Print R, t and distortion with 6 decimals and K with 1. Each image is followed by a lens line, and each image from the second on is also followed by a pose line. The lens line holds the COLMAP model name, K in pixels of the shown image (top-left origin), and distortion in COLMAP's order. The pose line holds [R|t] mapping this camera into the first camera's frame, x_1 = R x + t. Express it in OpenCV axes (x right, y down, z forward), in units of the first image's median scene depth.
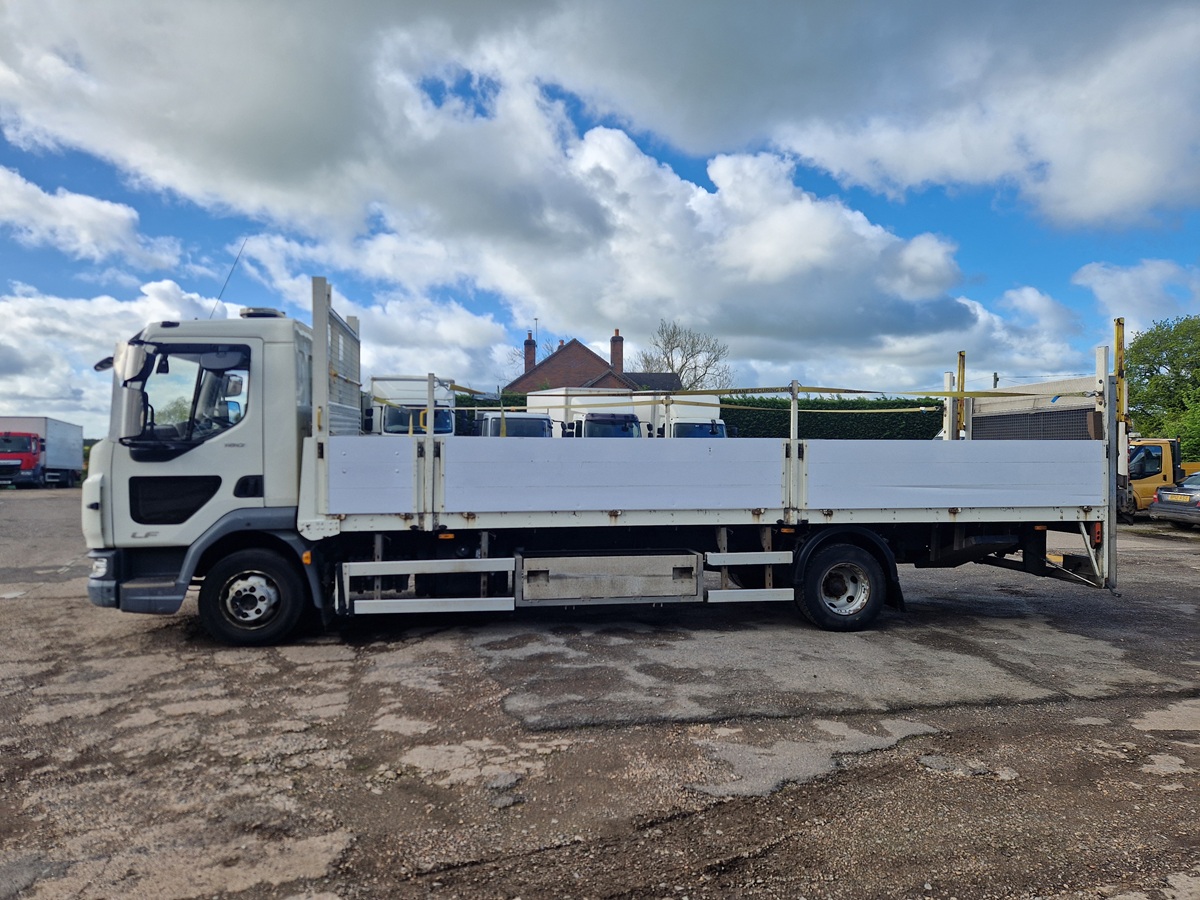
lens RADIAL K [[799.8, 0, 608.6], [0, 799.8, 464.4], [0, 0, 1]] dist [0.057186, -0.039654]
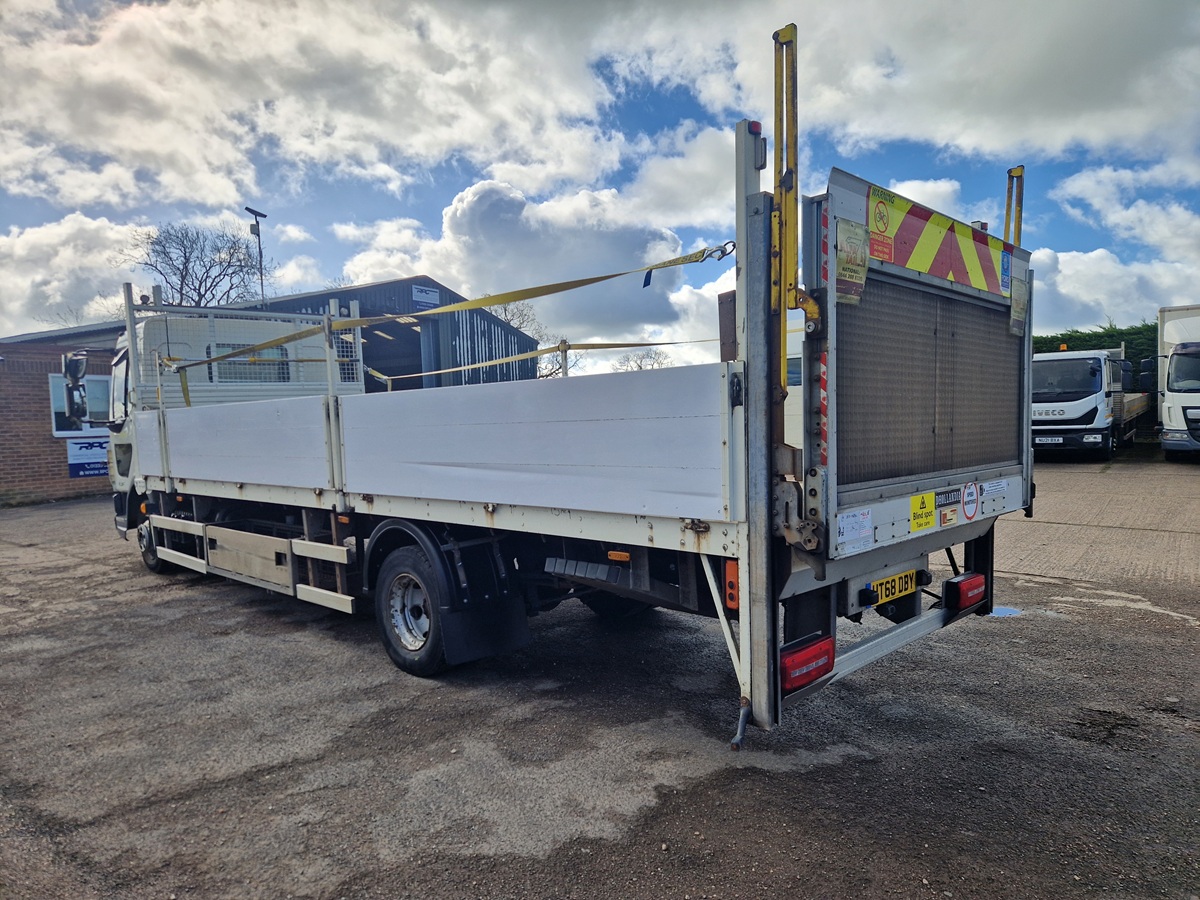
lens RADIAL K [[799.8, 0, 608.6], [0, 799.8, 464.4], [0, 0, 1]] dist [0.057186, -0.039654]
pose [[0.565805, 0.024438, -0.824177, 0.945208], [0.017236, 0.998992, 0.041455, 0.004077], [0.824359, -0.037661, 0.564813, 0.748691]]
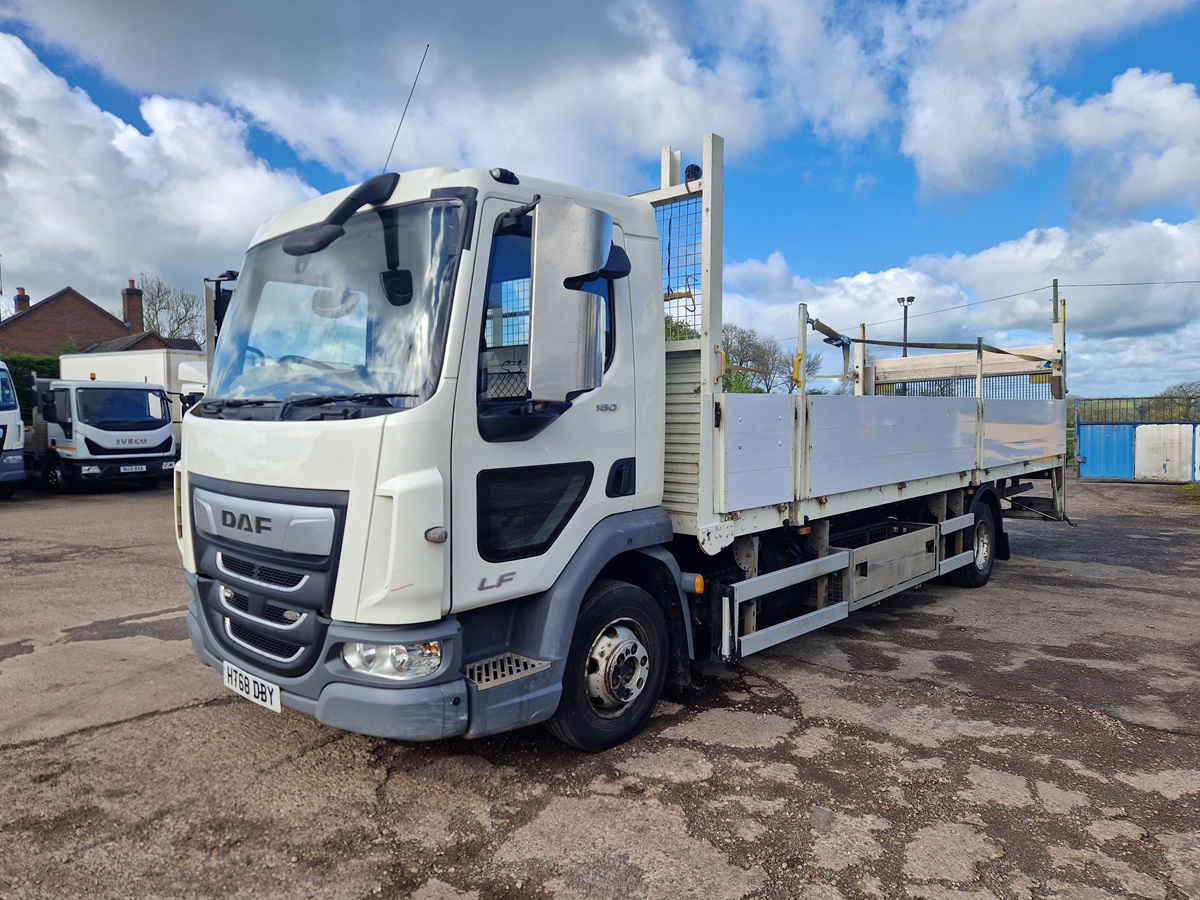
lens RADIAL K [[788.8, 0, 594.3], [0, 788.8, 448.6], [0, 0, 1]] dist [0.074582, -0.063079]
pose [[0.791570, -0.034530, 0.610103, -0.702350], [0.030374, 0.999391, 0.017154, -0.004401], [-0.610324, 0.004953, 0.792137, 0.470268]]
